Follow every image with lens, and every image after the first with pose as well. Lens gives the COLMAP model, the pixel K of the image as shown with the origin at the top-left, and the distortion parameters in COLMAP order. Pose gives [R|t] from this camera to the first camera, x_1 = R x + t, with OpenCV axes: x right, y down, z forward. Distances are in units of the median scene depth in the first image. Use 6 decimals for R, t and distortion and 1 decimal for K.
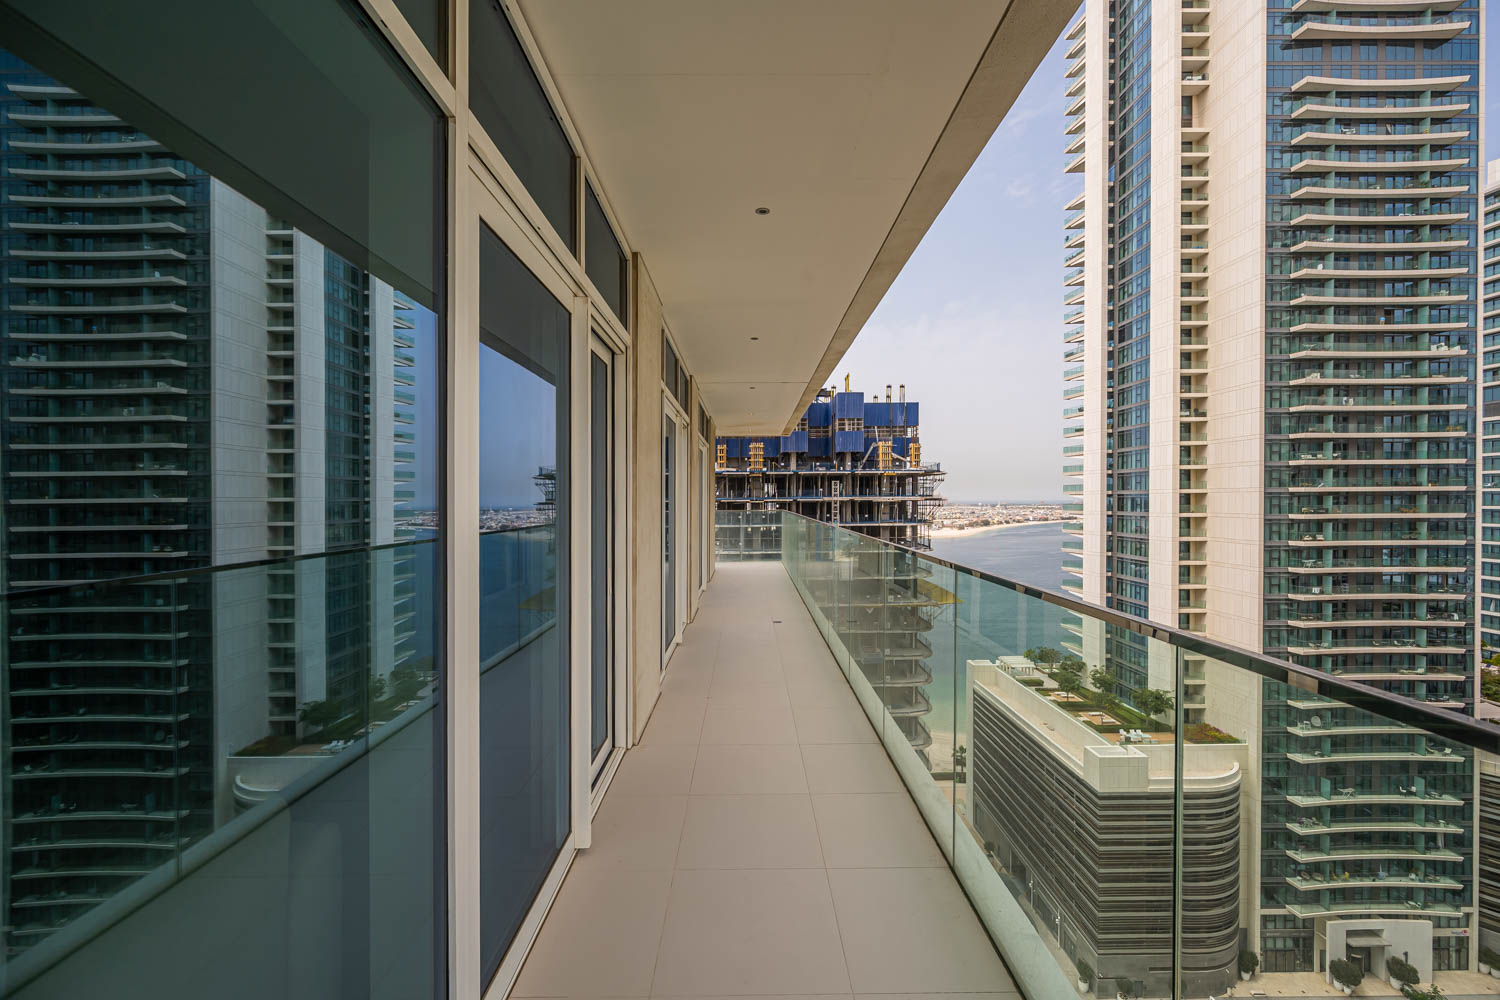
lens RADIAL K [[622.6, 0, 758.1], [0, 622.6, 494.2], [0, 0, 1]] dist [0.000171, -0.000275]
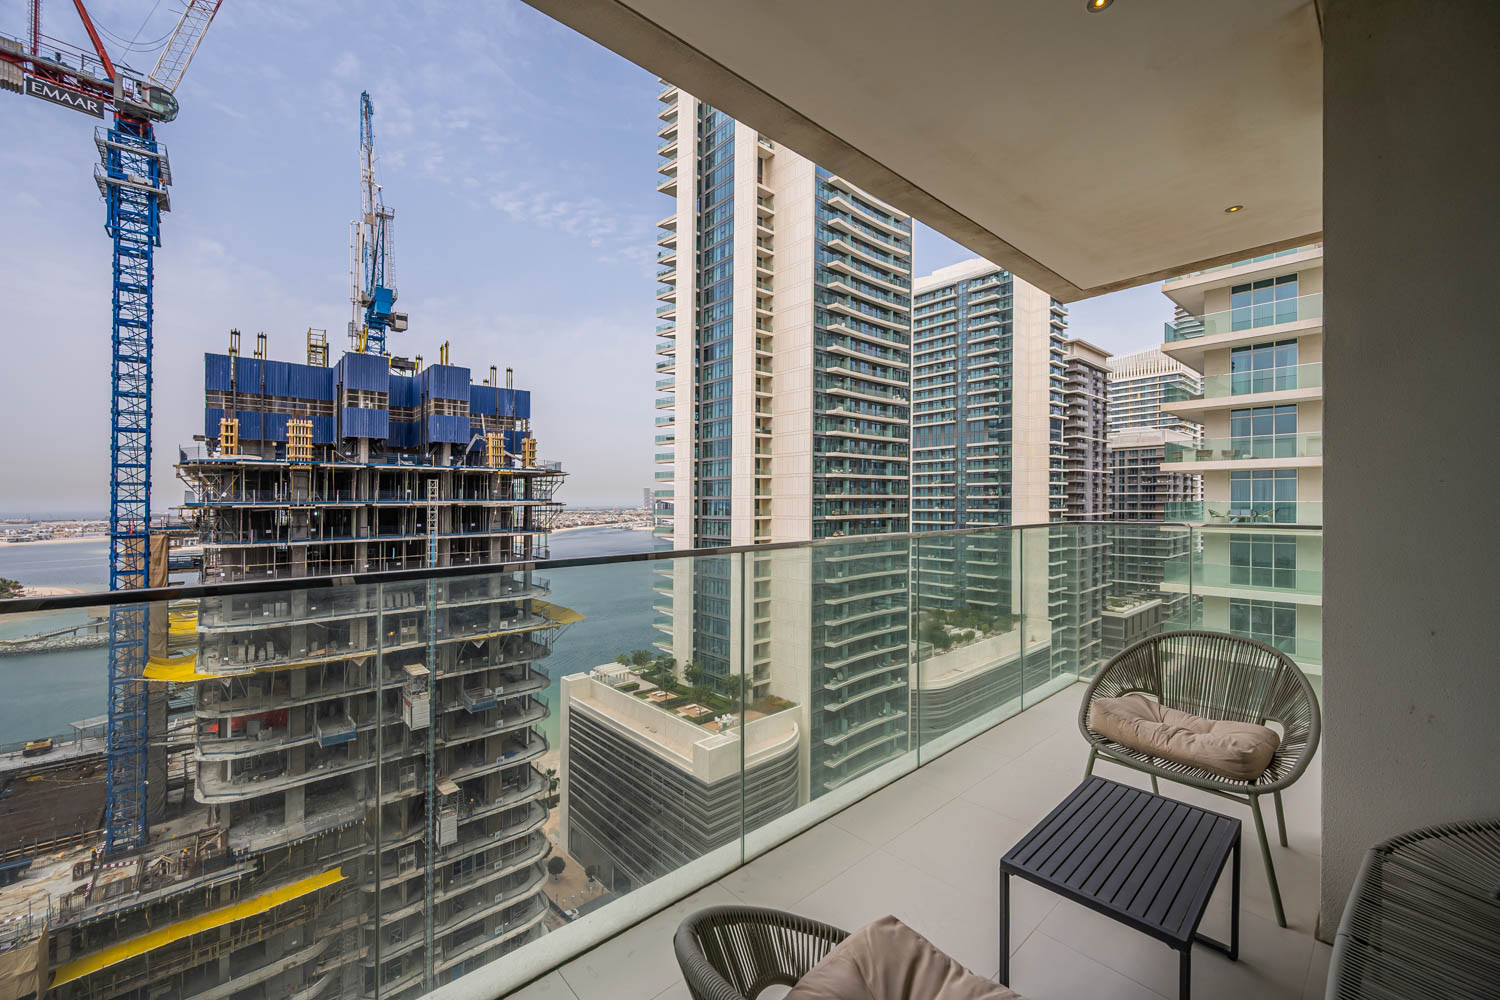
lens RADIAL K [[594.2, 0, 745.4], [0, 594.2, 498.3], [0, 0, 1]] dist [0.001893, 0.000050]
pose [[0.751747, 0.006507, 0.659420, -0.061526], [-0.003859, 0.999978, -0.005468, 0.003706], [-0.659441, 0.001566, 0.751755, 0.192175]]
